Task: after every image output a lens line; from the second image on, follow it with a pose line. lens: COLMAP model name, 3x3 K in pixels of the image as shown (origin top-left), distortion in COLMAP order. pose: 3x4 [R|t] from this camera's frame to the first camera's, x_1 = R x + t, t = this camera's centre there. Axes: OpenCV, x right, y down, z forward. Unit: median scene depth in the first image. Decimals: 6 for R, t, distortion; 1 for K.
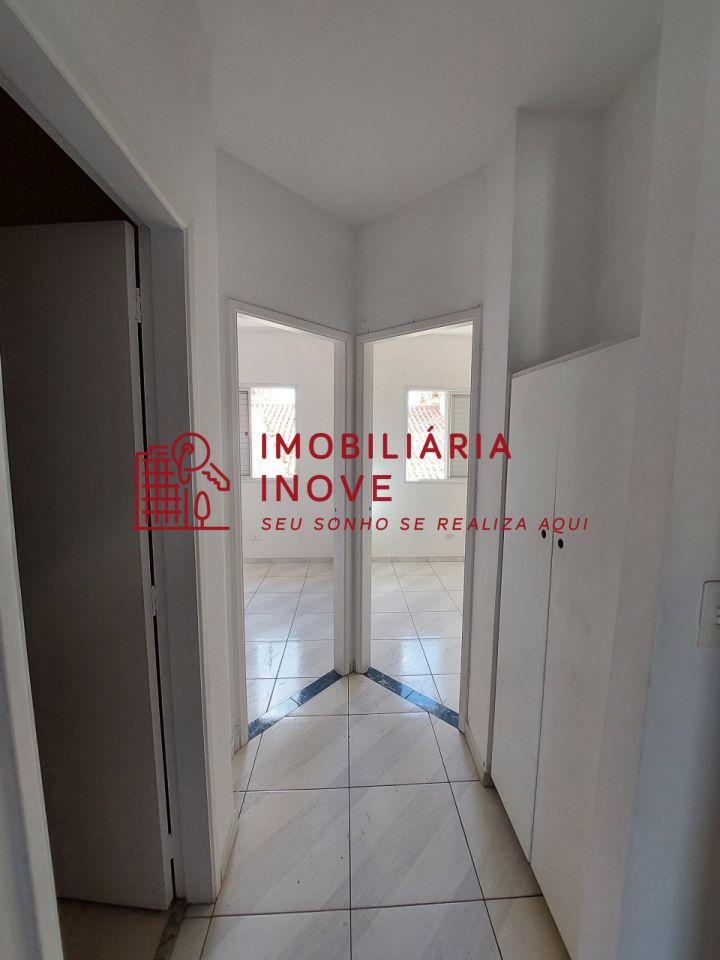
lens RADIAL K [[385.2, 0, 367.1], [0, 385.2, 476.8], [0, 0, 1]] dist [-0.013257, -0.000887]
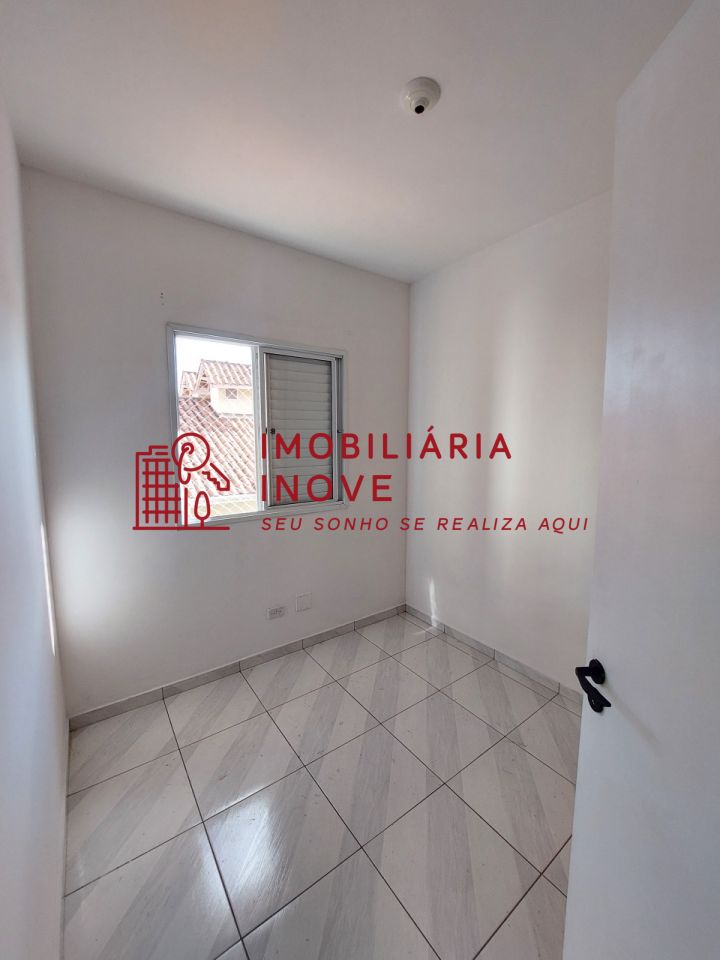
lens RADIAL K [[385.2, 0, 367.1], [0, 385.2, 476.8], [0, 0, 1]] dist [-0.013257, -0.000887]
pose [[0.828765, -0.061668, 0.556188, 0.029730], [0.068549, 0.997612, 0.008468, -0.036859], [-0.555382, 0.031108, 0.831013, 0.483248]]
